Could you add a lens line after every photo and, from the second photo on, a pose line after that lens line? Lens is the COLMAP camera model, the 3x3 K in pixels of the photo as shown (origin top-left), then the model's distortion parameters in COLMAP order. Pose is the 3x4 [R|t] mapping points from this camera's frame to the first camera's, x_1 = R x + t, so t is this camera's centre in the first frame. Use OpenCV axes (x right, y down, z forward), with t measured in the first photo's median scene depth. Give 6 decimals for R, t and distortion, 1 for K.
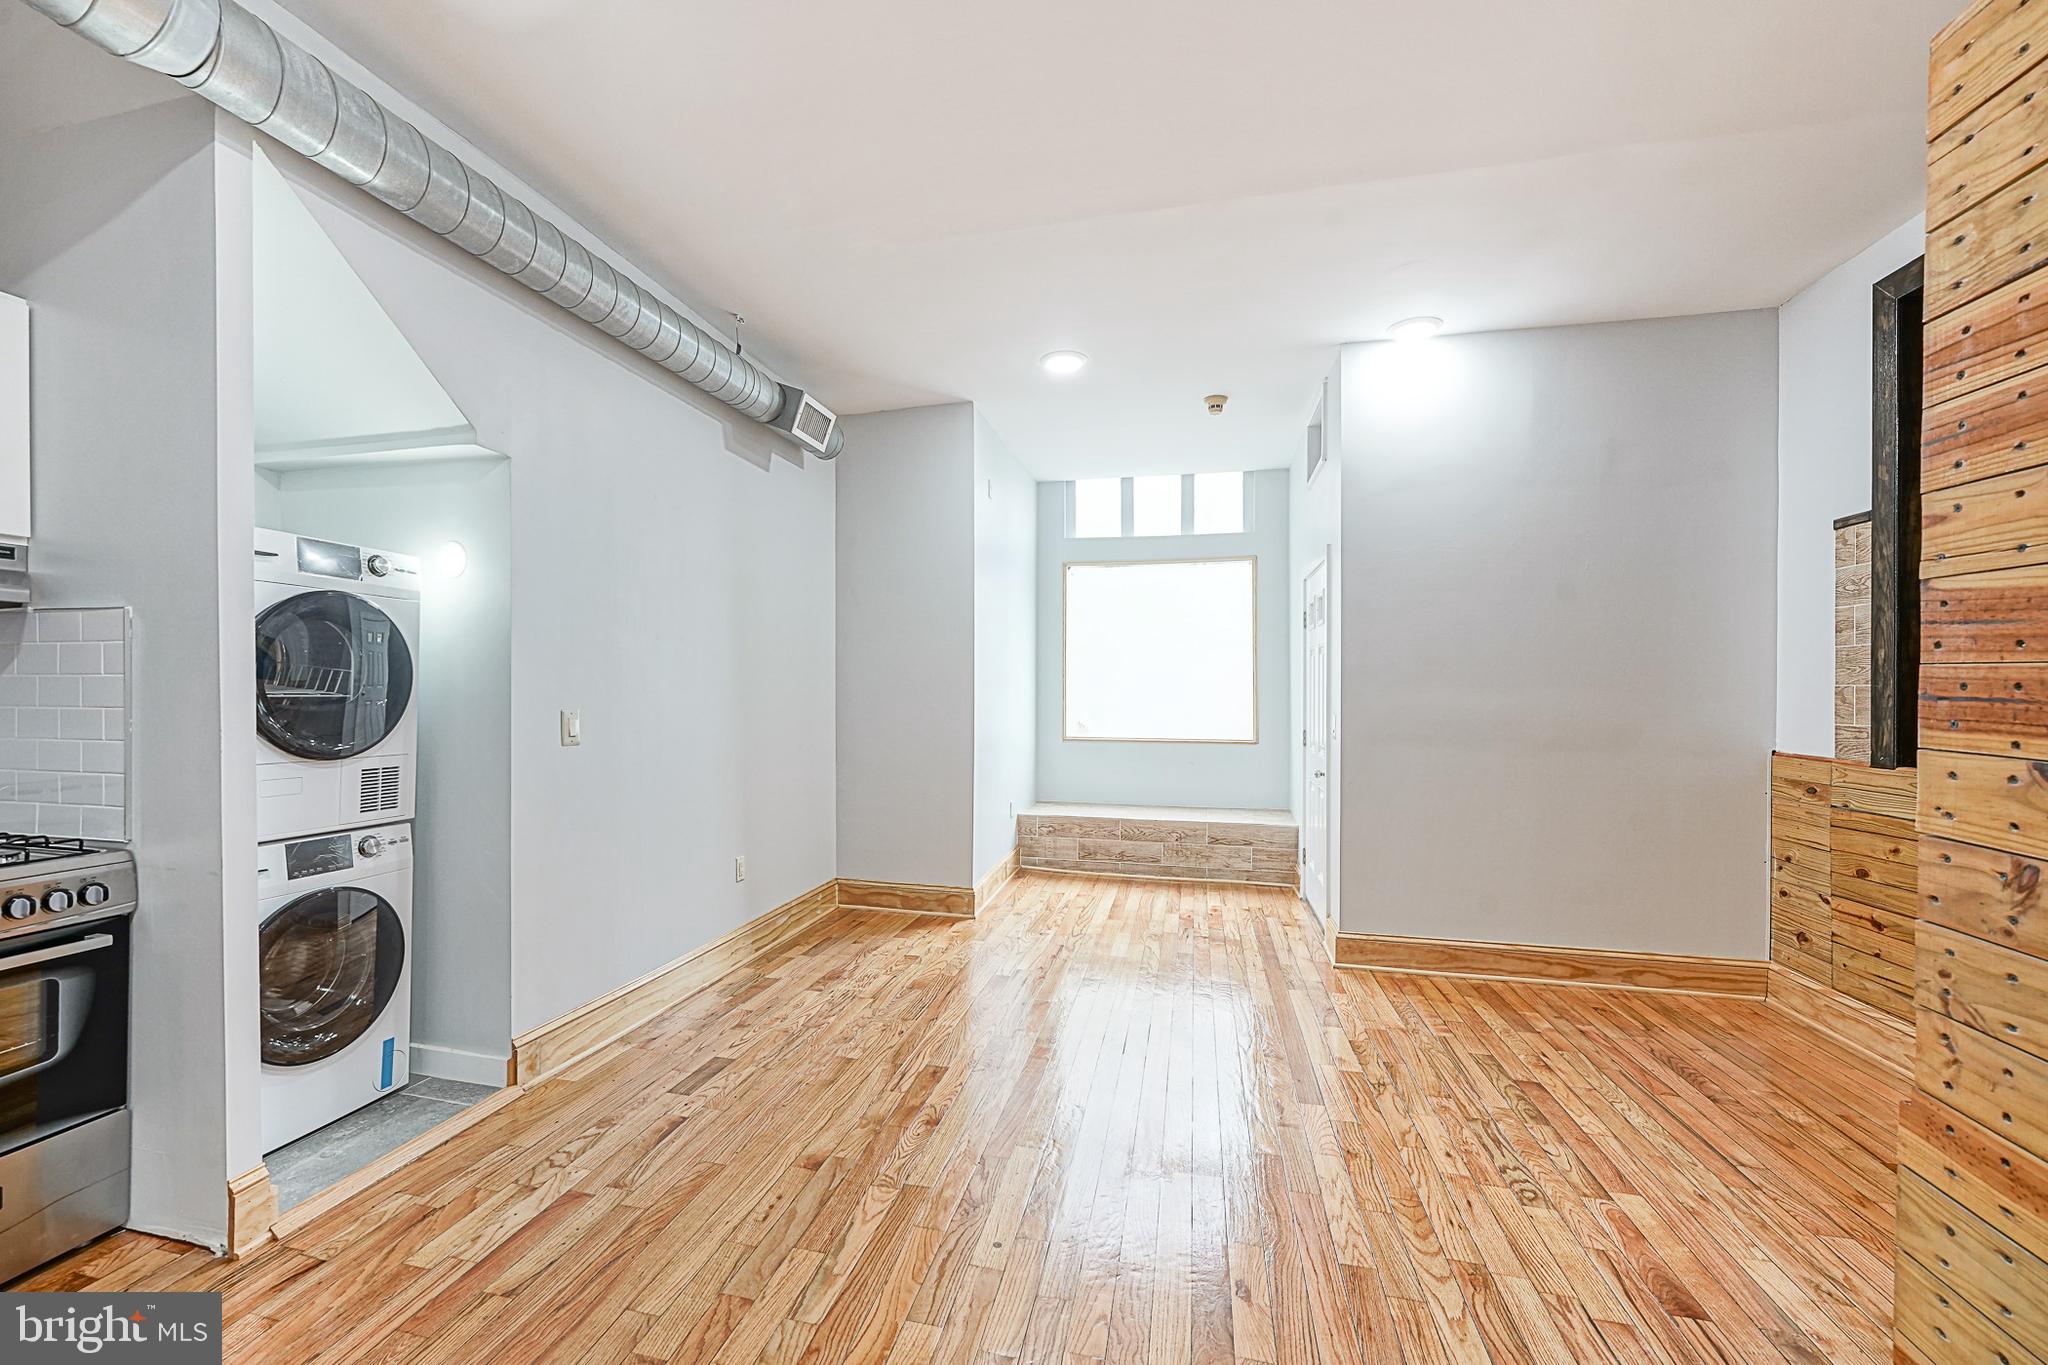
lens RADIAL K [[830.3, 0, 1002.0], [0, 830.3, 690.3], [0, 0, 1]] dist [-0.002625, -0.000088]
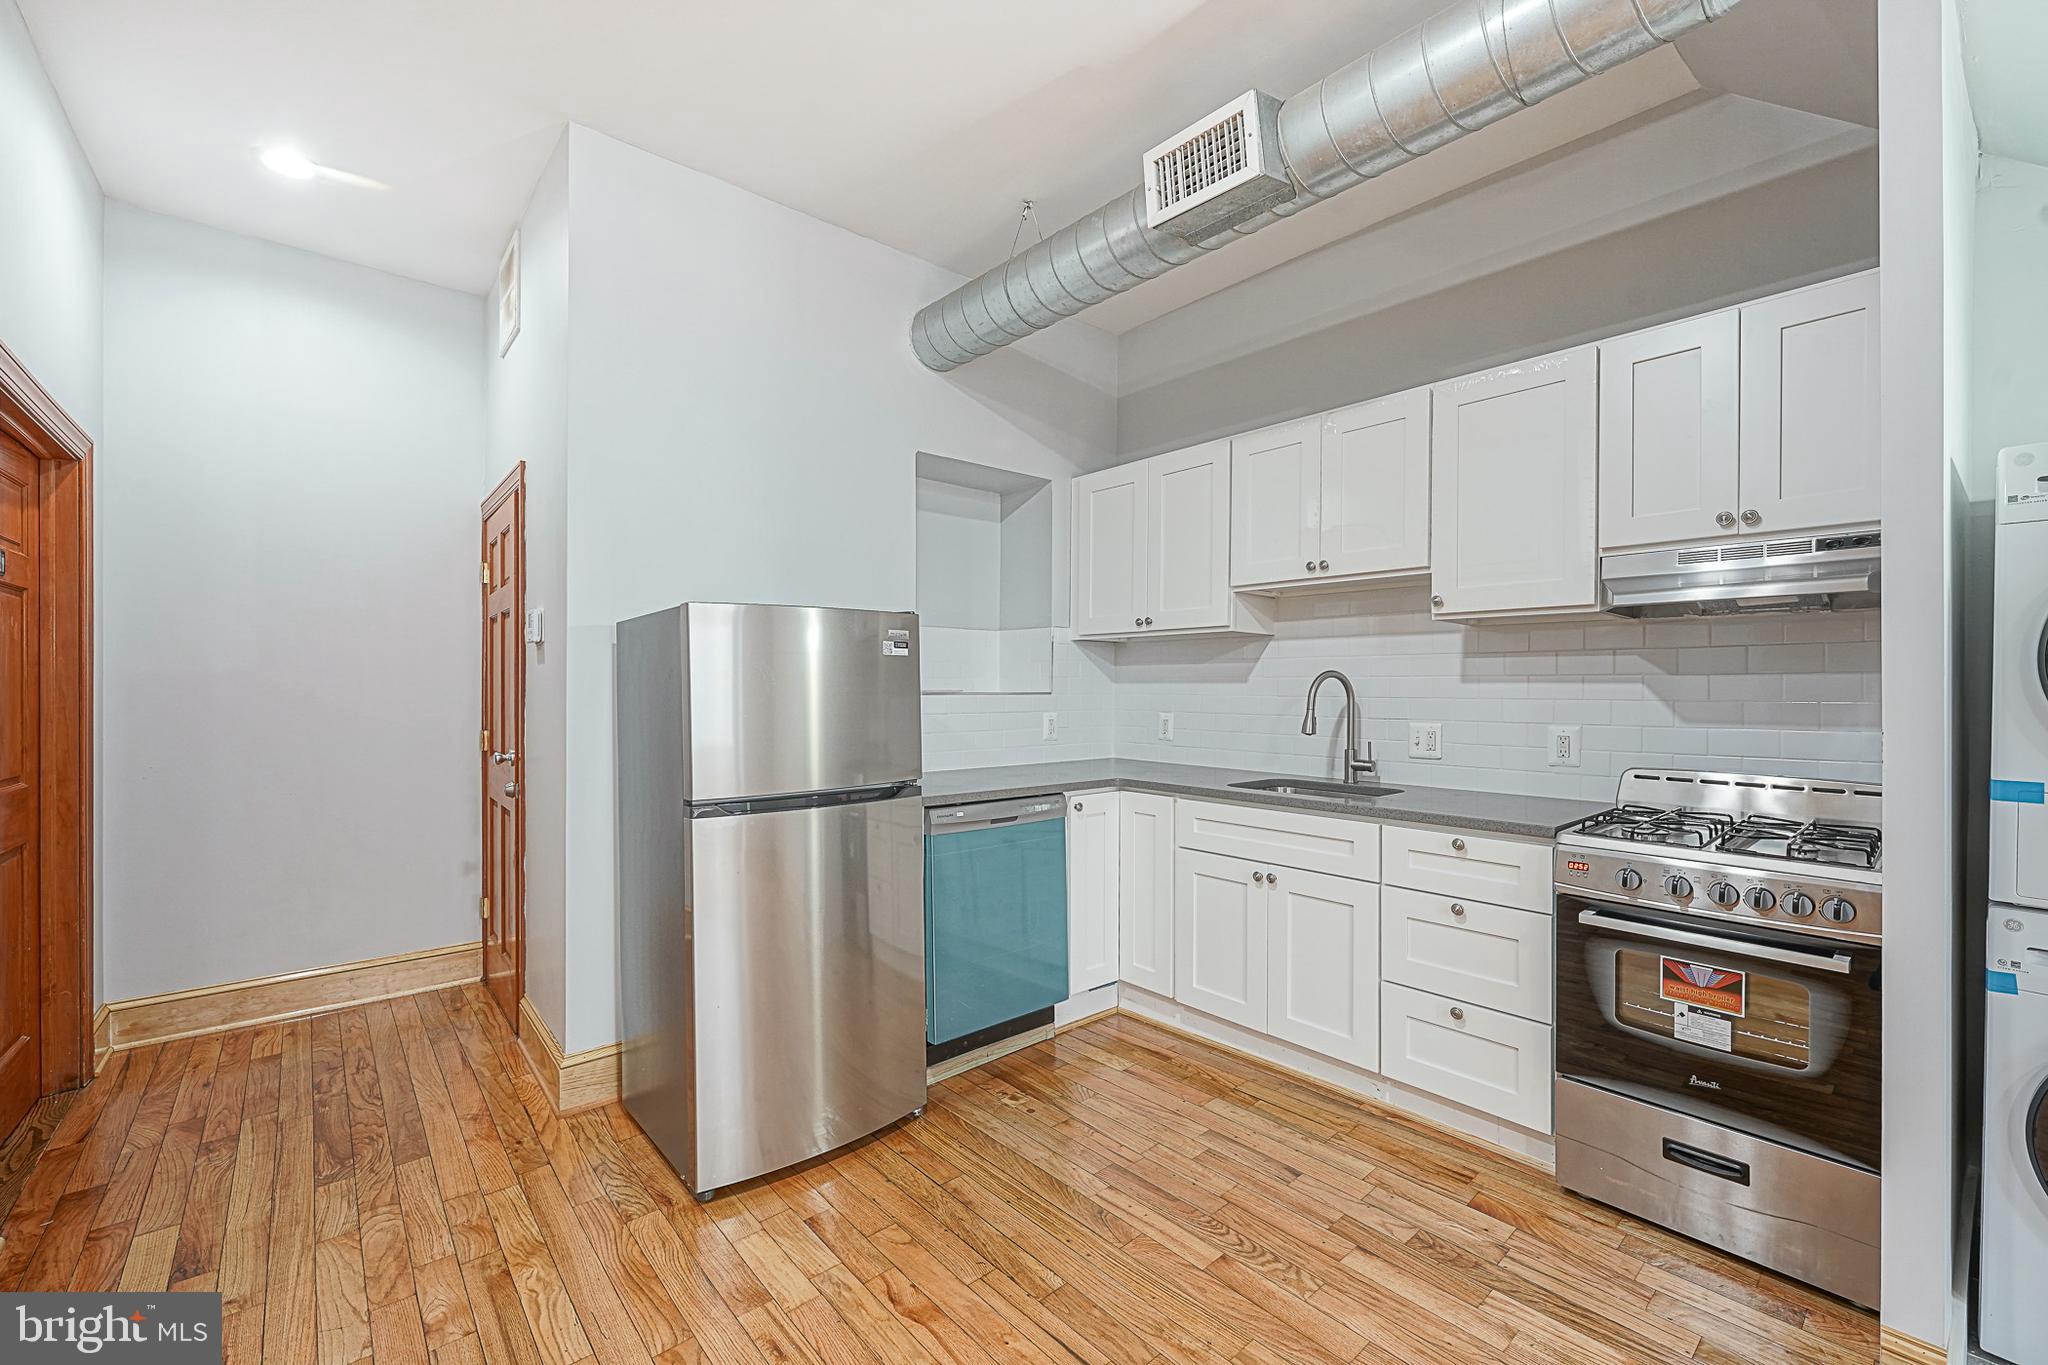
lens RADIAL K [[830.3, 0, 1034.8], [0, 830.3, 686.5], [0, 0, 1]] dist [-0.002625, -0.000088]
pose [[-0.575602, -0.004333, -0.817718, 0.080072], [-0.004886, 0.999986, -0.001859, 0.004919], [0.817715, 0.002926, -0.575616, 0.465116]]
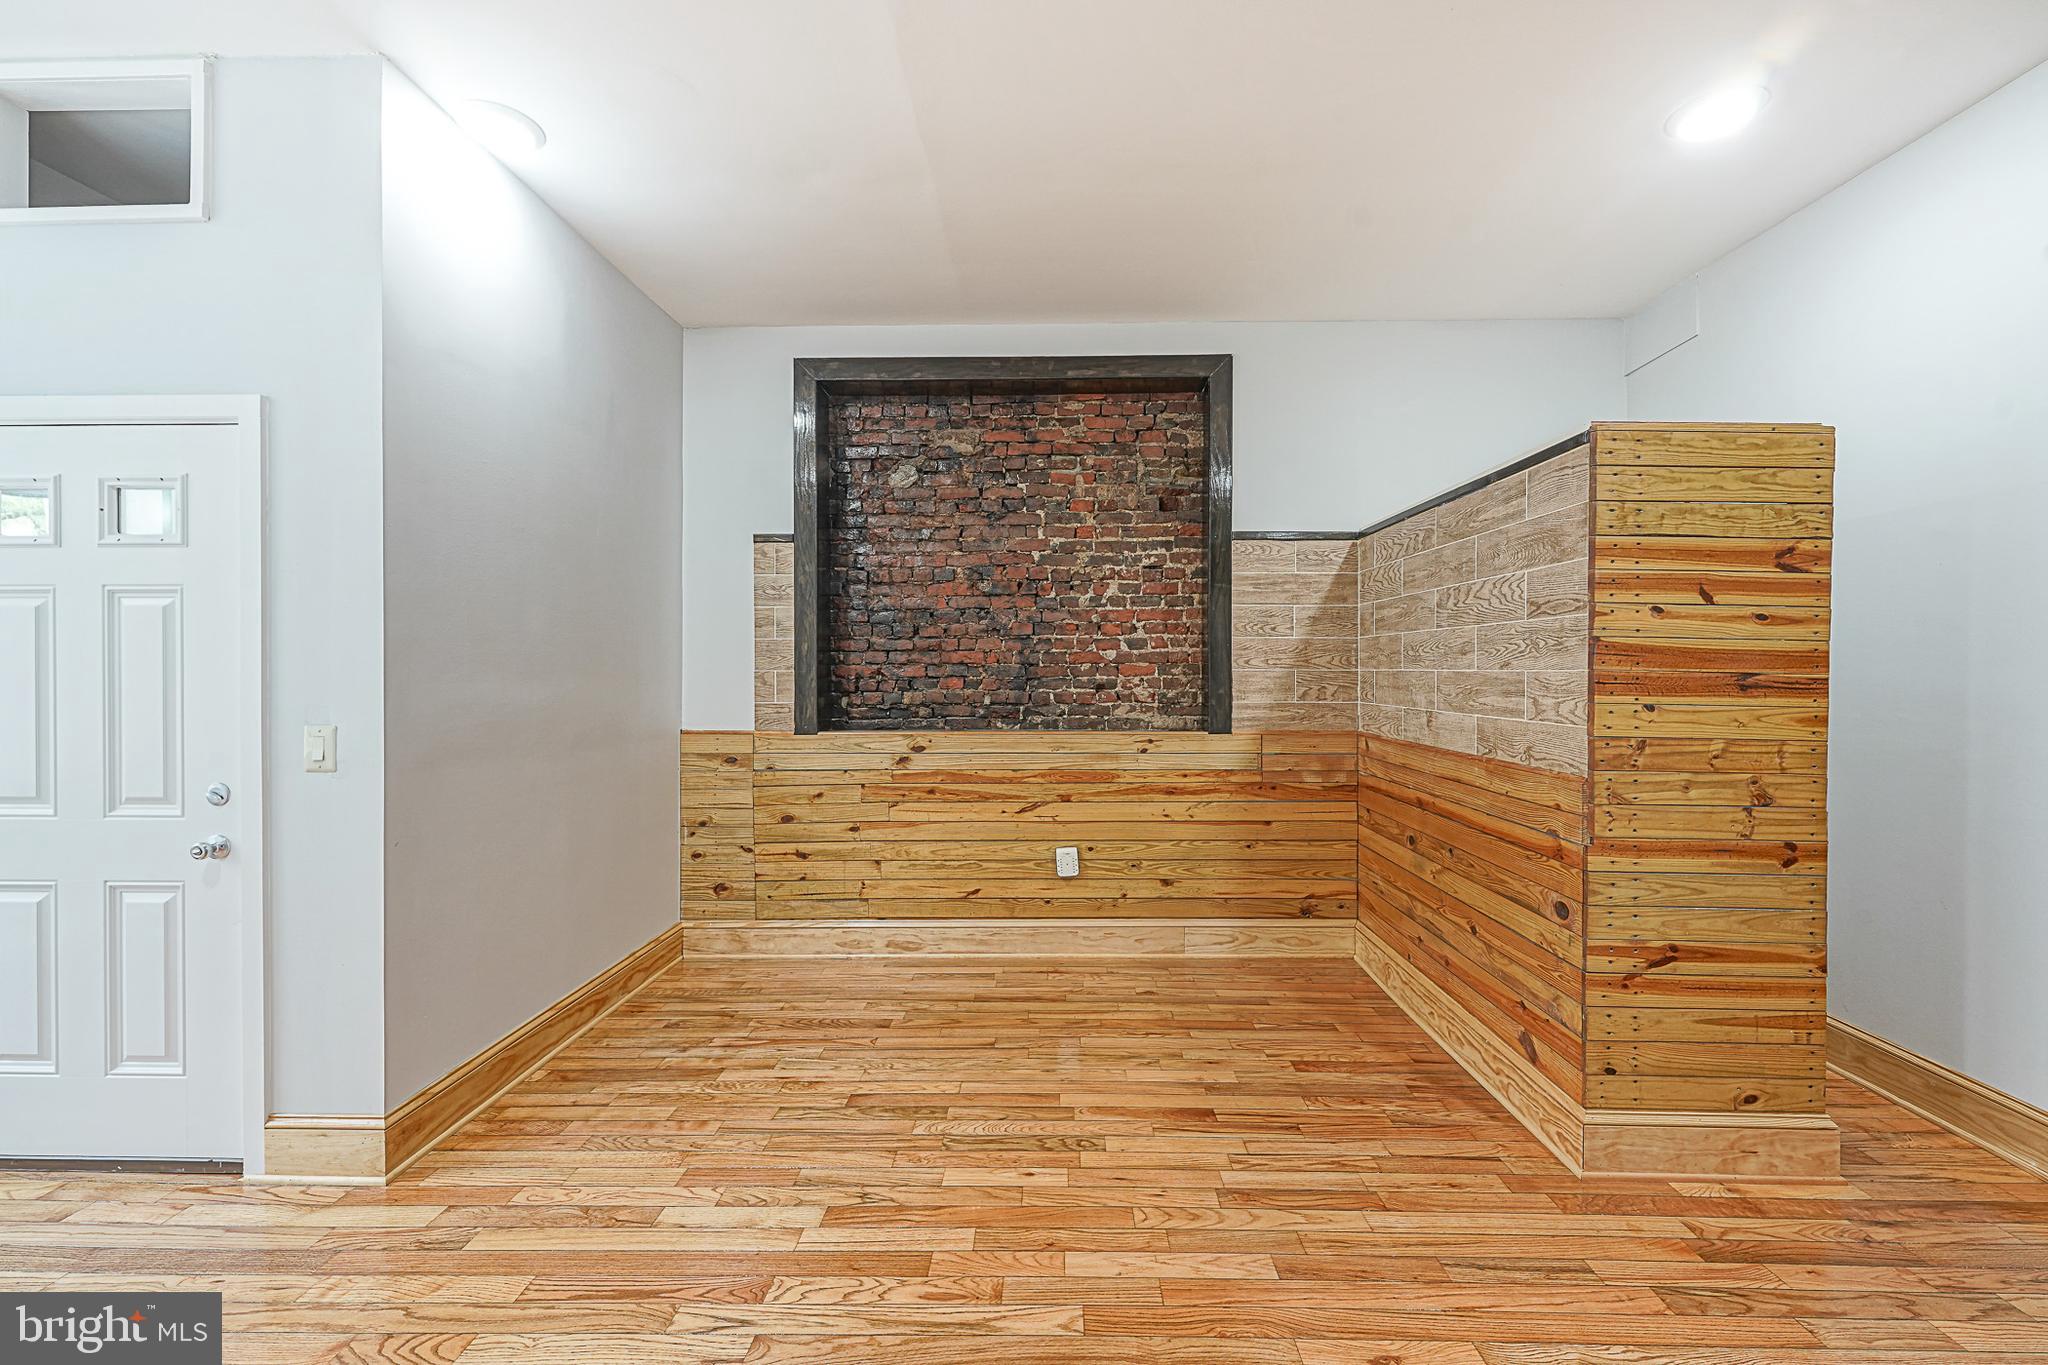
lens RADIAL K [[830.3, 0, 1030.2], [0, 830.3, 673.0], [0, 0, 1]] dist [-0.002625, -0.000088]
pose [[-0.203550, -0.004067, 0.979056, -0.280426], [-0.001063, 0.999992, 0.003933, -0.007755], [-0.979064, -0.000240, -0.203553, 0.886055]]
